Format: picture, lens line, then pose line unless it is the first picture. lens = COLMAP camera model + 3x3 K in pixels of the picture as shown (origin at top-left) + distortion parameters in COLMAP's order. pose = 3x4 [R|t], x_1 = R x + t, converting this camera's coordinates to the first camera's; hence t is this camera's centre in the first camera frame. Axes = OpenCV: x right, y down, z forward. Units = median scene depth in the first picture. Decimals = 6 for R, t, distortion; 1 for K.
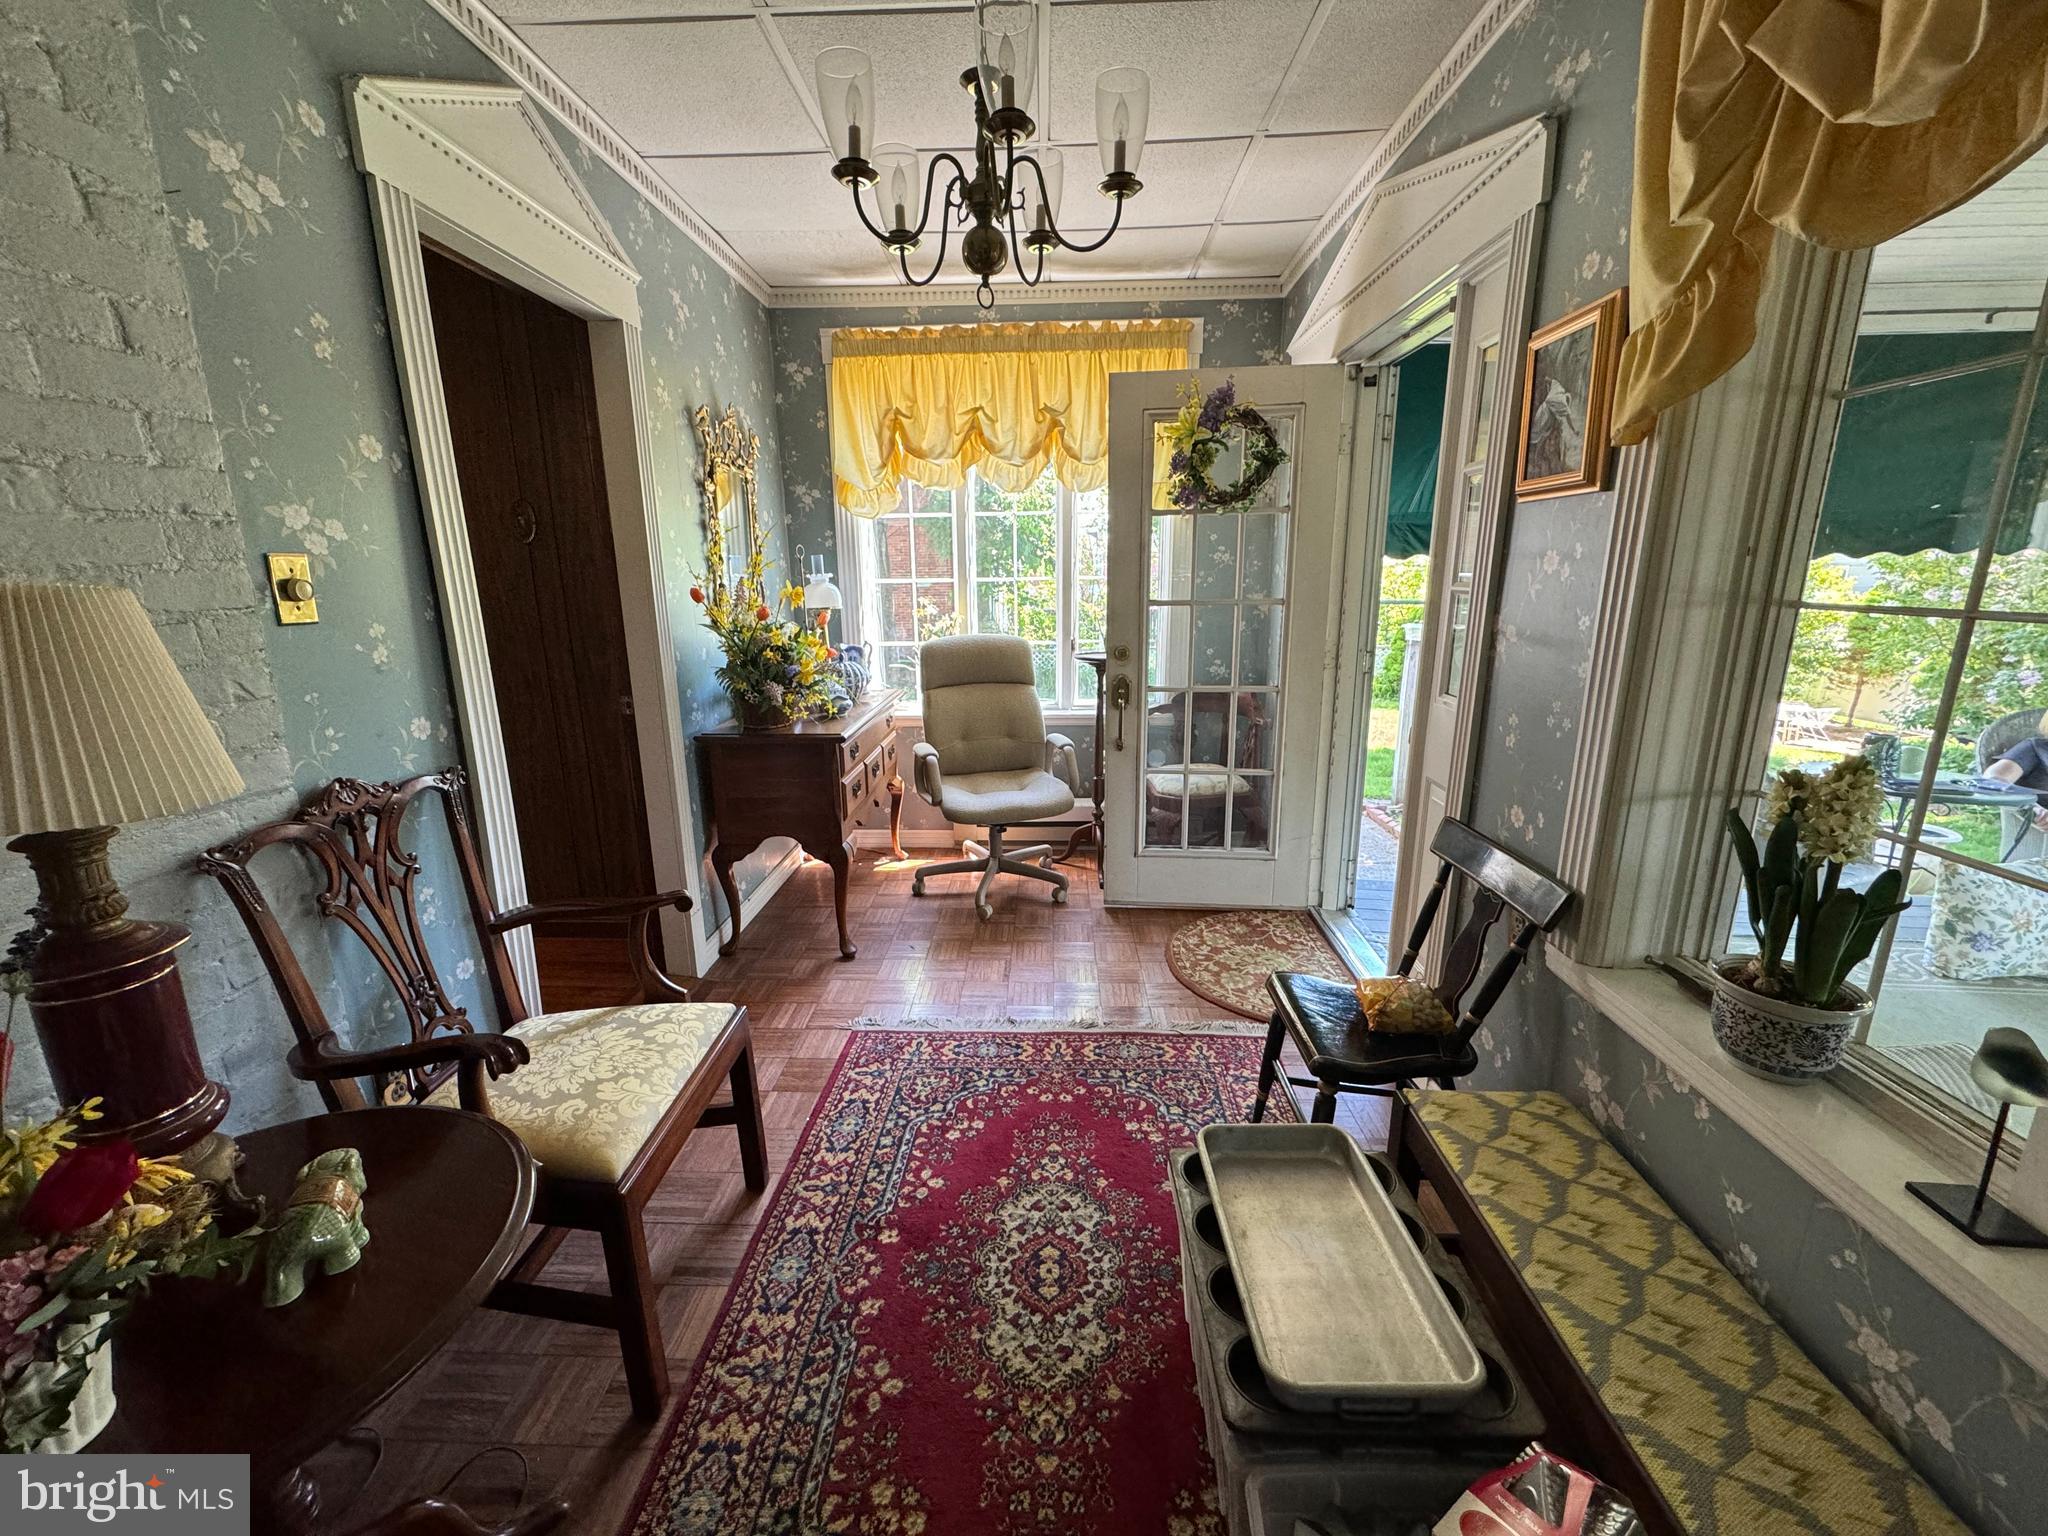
lens RADIAL K [[819.0, 0, 1026.8], [0, 819.0, 761.4], [0, 0, 1]] dist [0.008267, -0.000284]
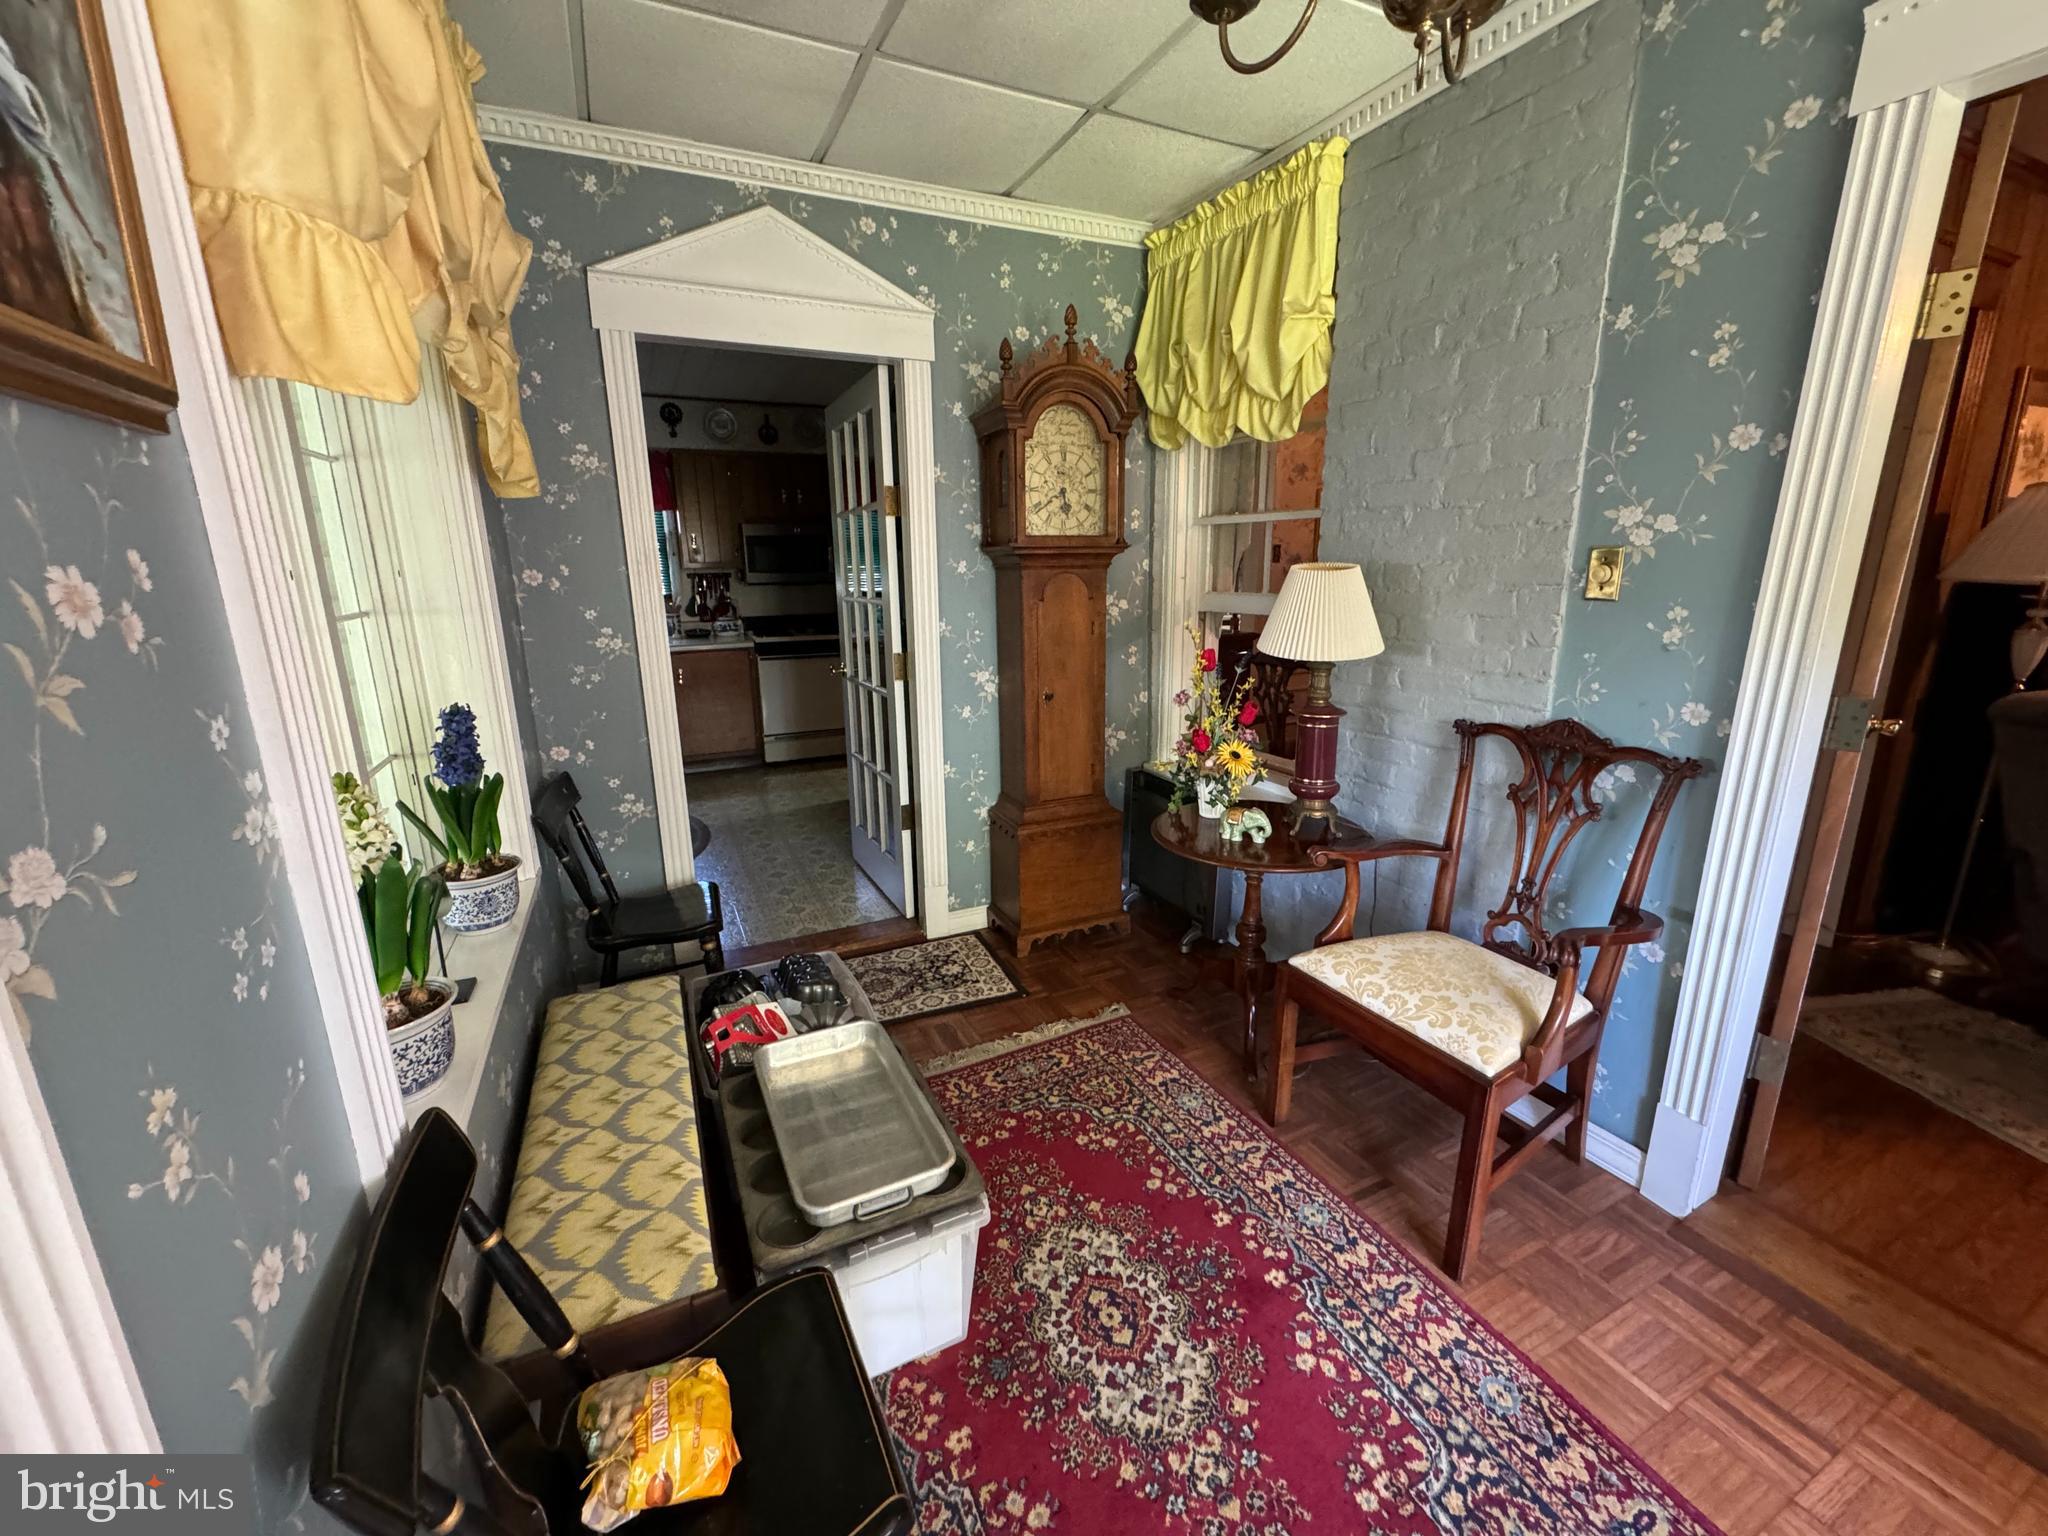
lens RADIAL K [[819.0, 0, 1027.9], [0, 819.0, 768.3], [0, 0, 1]] dist [0.008267, -0.000284]
pose [[-0.882008, 0.132466, -0.452232, 0.478261], [-0.090698, 0.894014, 0.438764, -0.366035], [0.462423, 0.428010, -0.776513, 1.494070]]
